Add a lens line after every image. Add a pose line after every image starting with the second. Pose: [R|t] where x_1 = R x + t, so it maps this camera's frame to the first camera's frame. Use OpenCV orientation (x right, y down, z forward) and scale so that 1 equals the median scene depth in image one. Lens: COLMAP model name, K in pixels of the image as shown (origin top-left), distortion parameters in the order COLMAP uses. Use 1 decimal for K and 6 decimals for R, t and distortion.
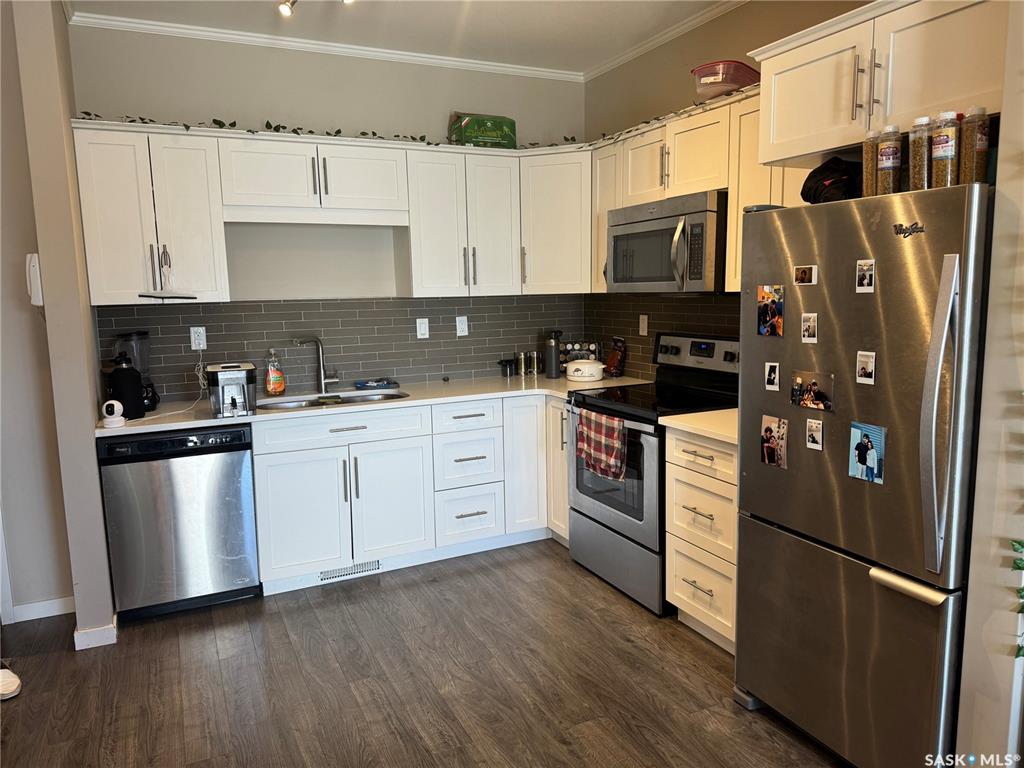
lens RADIAL K [[718.3, 0, 502.3], [0, 718.3, 386.8], [0, 0, 1]] dist [0.035370, -0.054010]
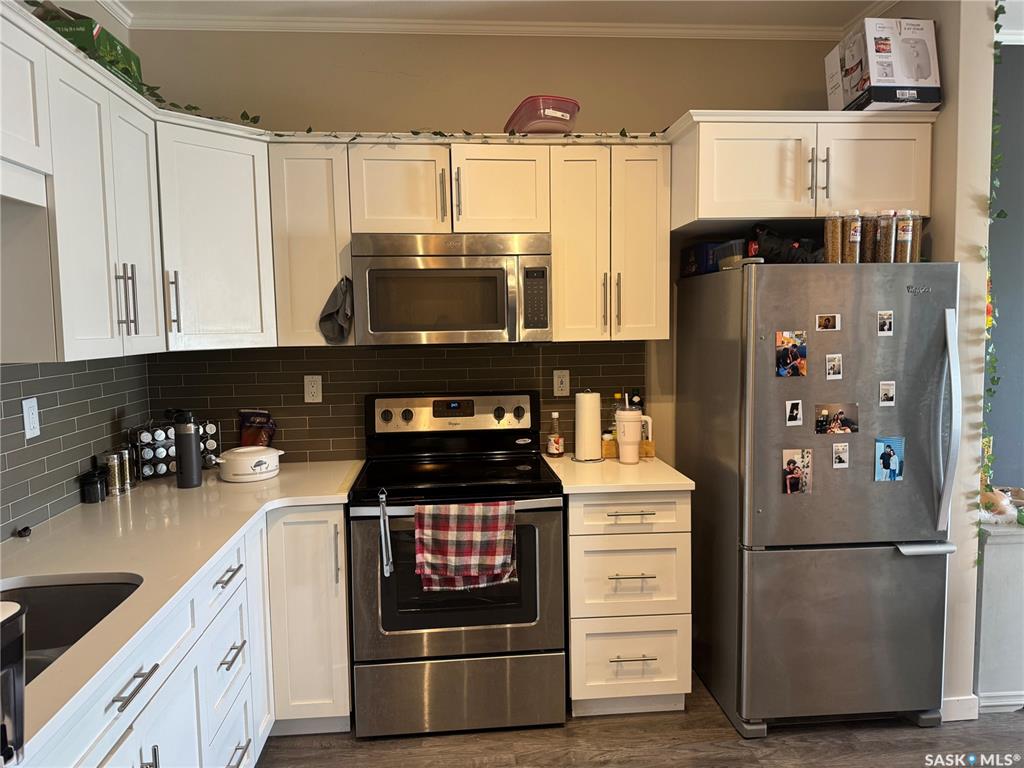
lens RADIAL K [[718.3, 0, 505.3], [0, 718.3, 380.1], [0, 0, 1]] dist [0.035370, -0.054010]
pose [[0.344593, -0.057654, 0.936980, -0.814534], [0.139986, 0.990108, 0.009441, -0.137122], [-0.928256, 0.127911, 0.349255, 1.022782]]
